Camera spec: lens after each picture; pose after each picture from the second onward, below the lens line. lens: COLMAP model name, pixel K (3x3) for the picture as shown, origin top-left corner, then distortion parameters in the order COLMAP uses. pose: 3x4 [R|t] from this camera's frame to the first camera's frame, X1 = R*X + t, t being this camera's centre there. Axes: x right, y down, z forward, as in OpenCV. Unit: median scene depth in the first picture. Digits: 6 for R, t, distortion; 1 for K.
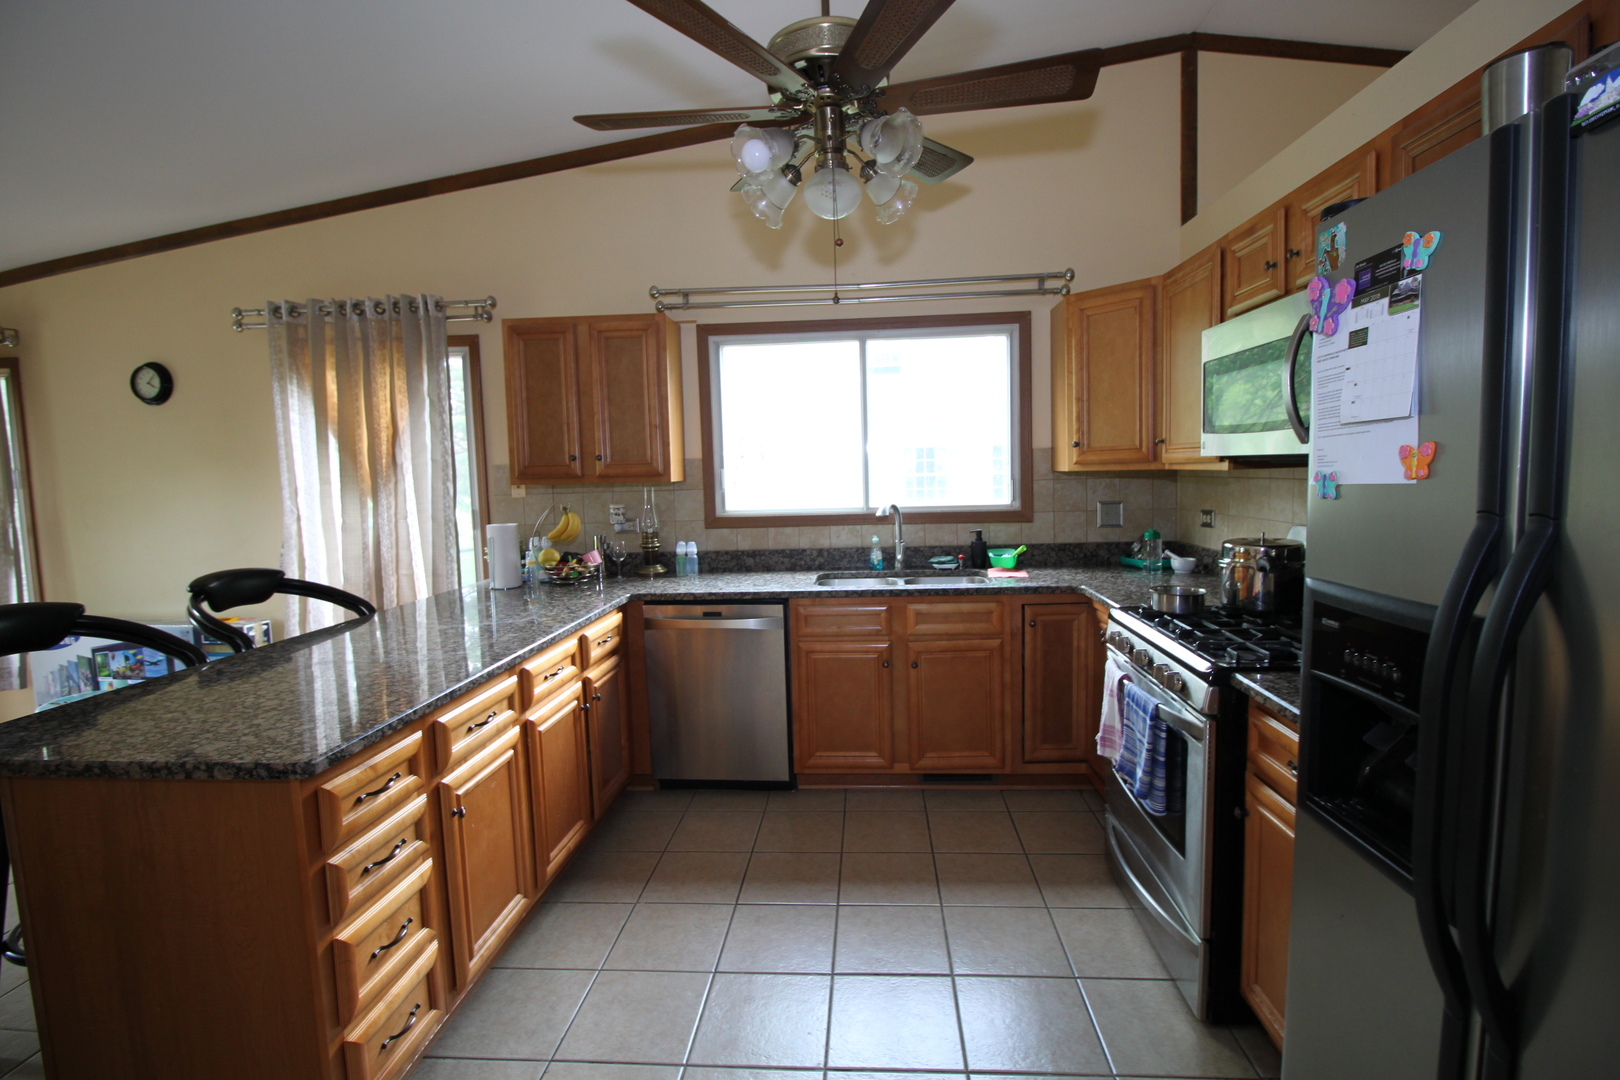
lens RADIAL K [[771.2, 0, 824.3], [0, 771.2, 539.8], [0, 0, 1]] dist [-0.001935, -0.001023]
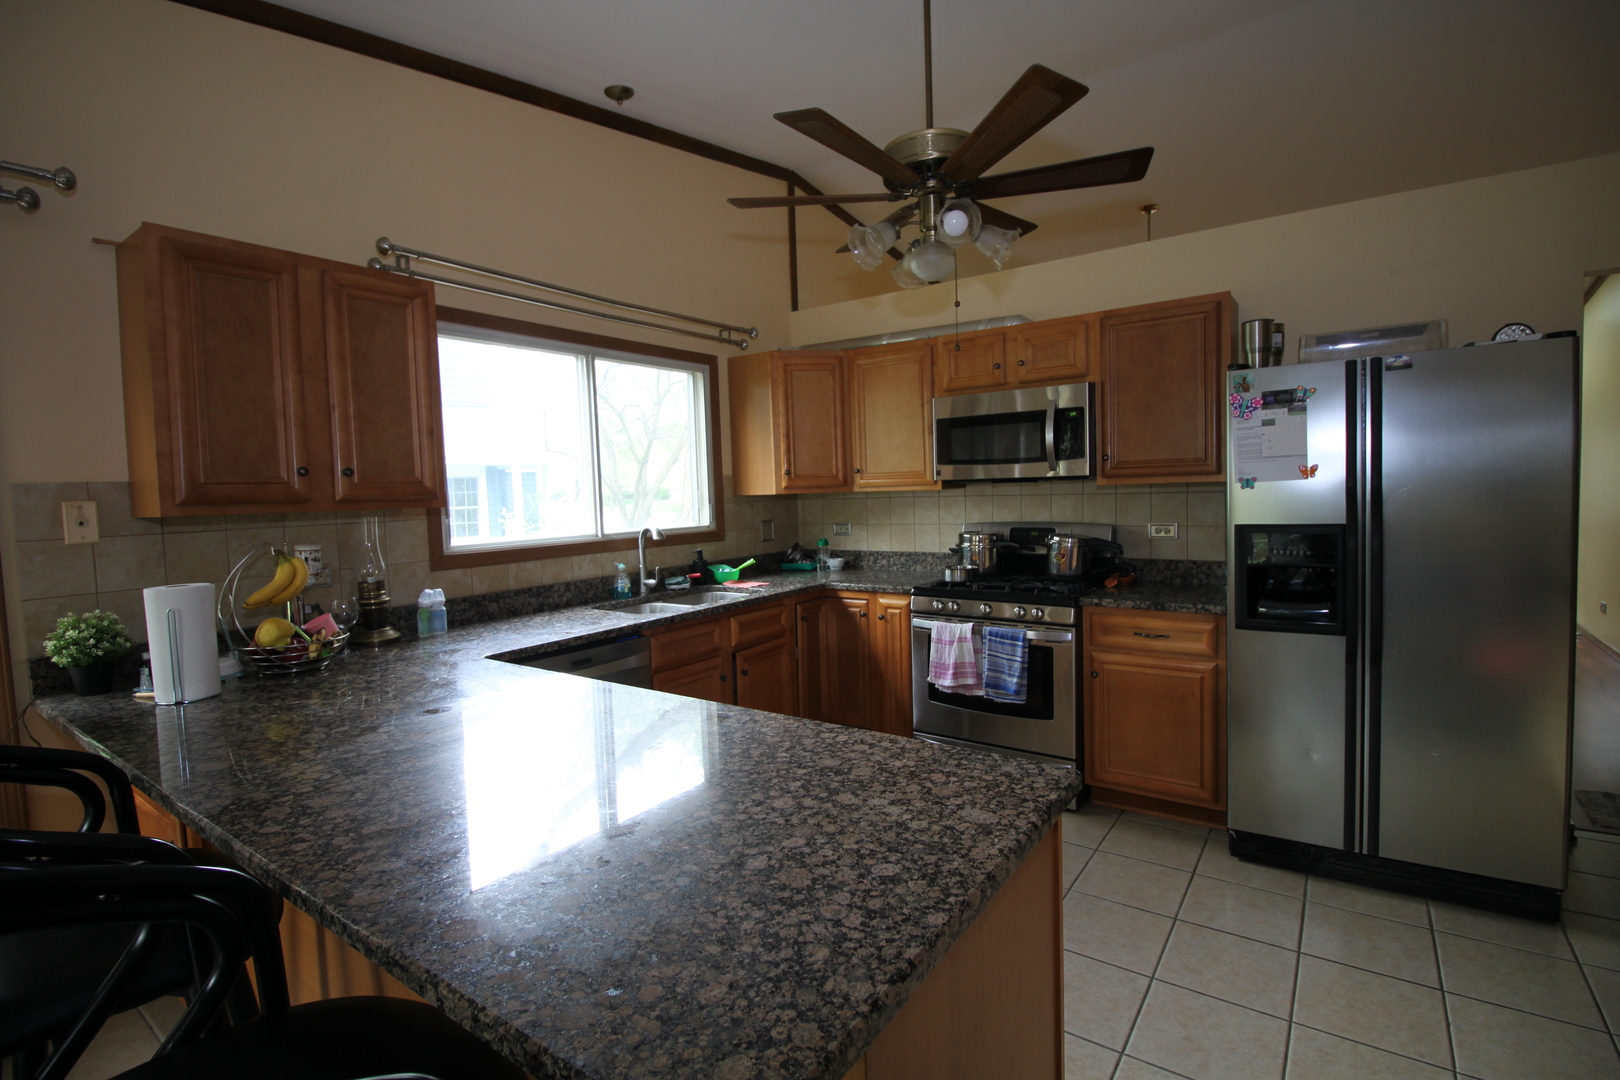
lens RADIAL K [[771.2, 0, 824.3], [0, 771.2, 539.8], [0, 0, 1]] dist [-0.001935, -0.001023]
pose [[0.499779, -0.045940, 0.864934, -0.644770], [0.096348, 0.995344, -0.002805, -0.006511], [-0.860778, 0.084736, 0.501878, 0.307302]]
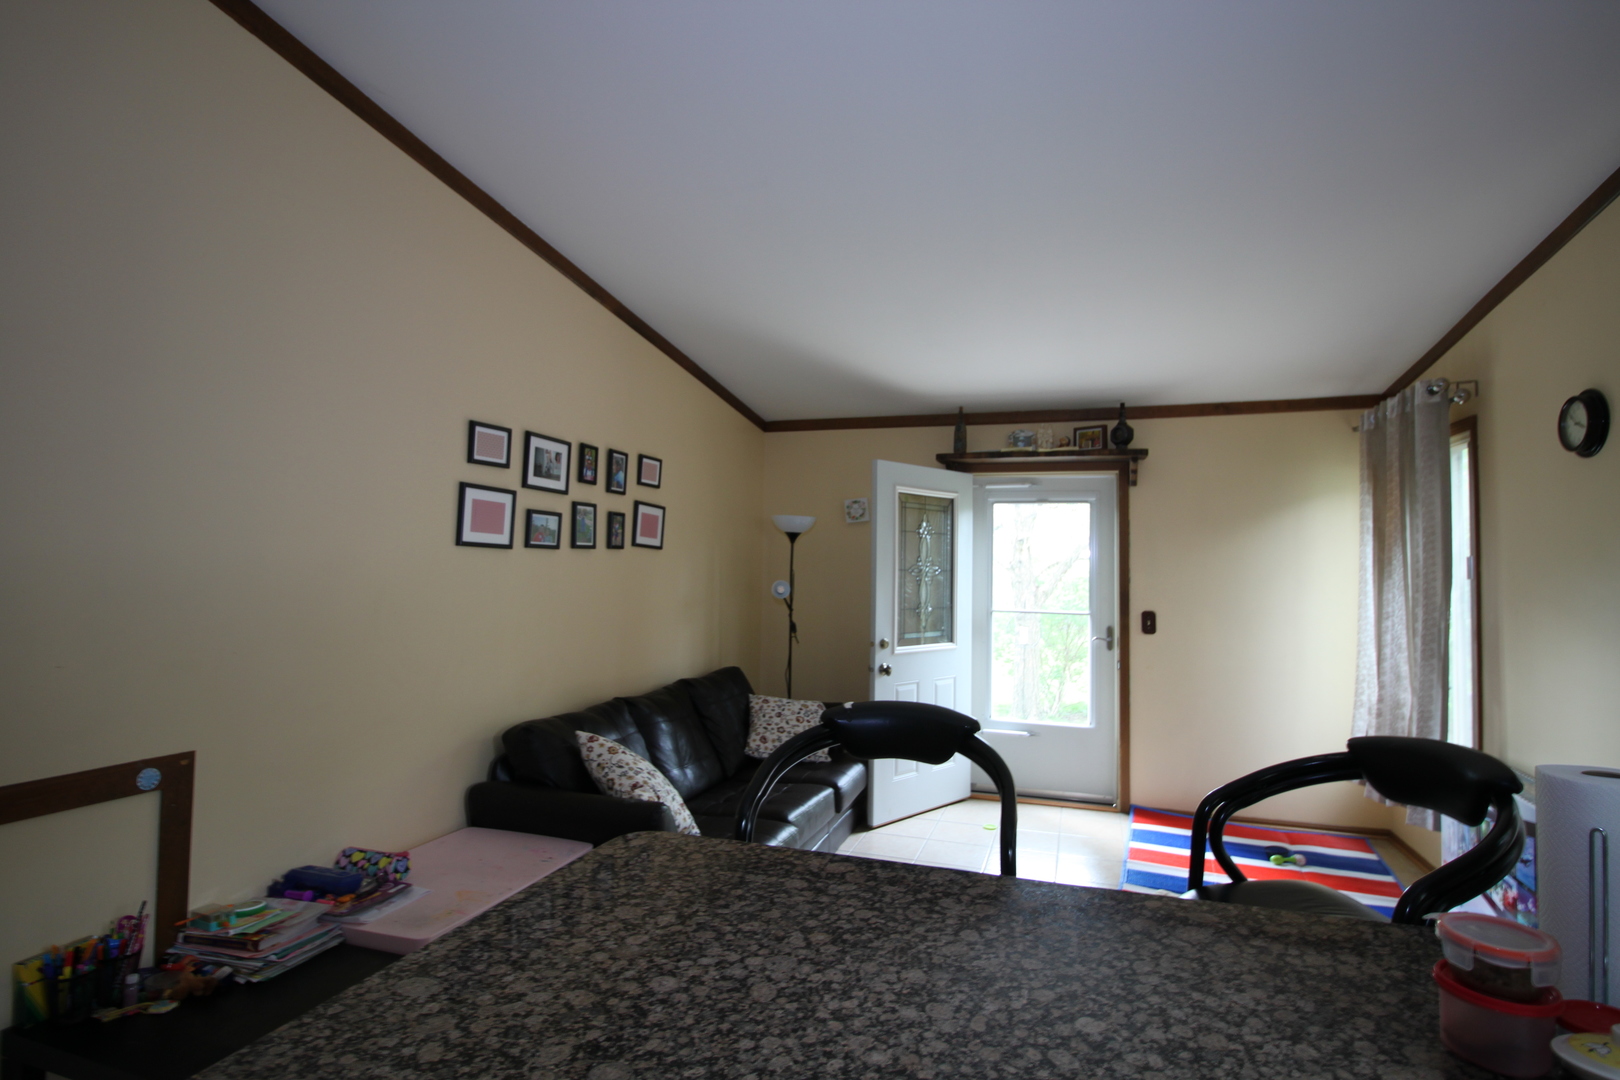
lens RADIAL K [[813.0, 0, 810.0], [0, 813.0, 540.0], [0, 0, 1]] dist [-0.016523, -0.000514]
pose [[-0.235089, -0.010720, -0.971915, -0.094539], [-0.099044, 0.994998, 0.012983, -0.058390], [0.966914, 0.099315, -0.234975, 0.606942]]
